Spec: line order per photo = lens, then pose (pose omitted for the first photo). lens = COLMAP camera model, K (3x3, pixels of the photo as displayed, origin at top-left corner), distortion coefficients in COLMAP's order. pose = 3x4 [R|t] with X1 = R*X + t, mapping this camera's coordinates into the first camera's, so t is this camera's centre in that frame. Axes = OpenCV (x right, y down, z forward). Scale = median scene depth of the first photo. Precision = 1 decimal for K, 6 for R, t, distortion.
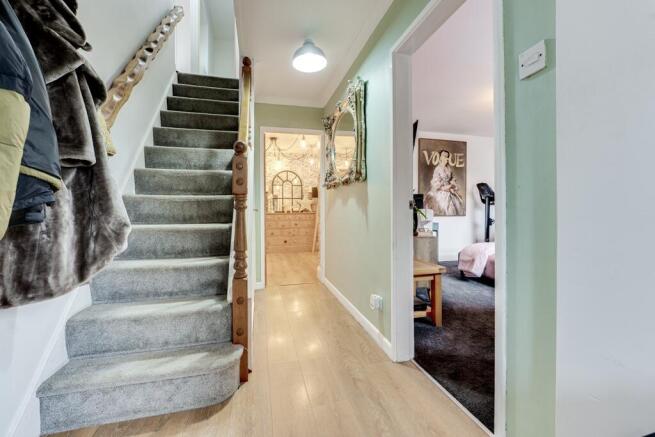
lens RADIAL K [[272.3, 0, 330.4], [0, 272.3, 214.8], [0, 0, 1]] dist [-0.019458, 0.002208]
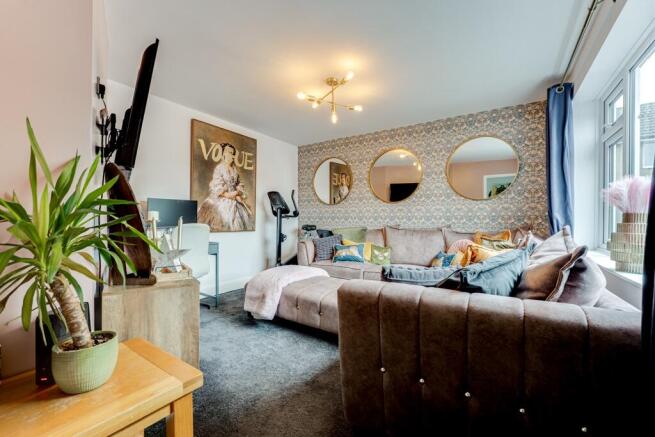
lens RADIAL K [[272.3, 0, 329.1], [0, 272.3, 222.3], [0, 0, 1]] dist [-0.019458, 0.002208]
pose [[0.751301, 0.006003, 0.659932, 0.134817], [0.000413, 0.999954, -0.009566, -0.014163], [-0.659959, 0.007460, 0.751264, 0.254548]]
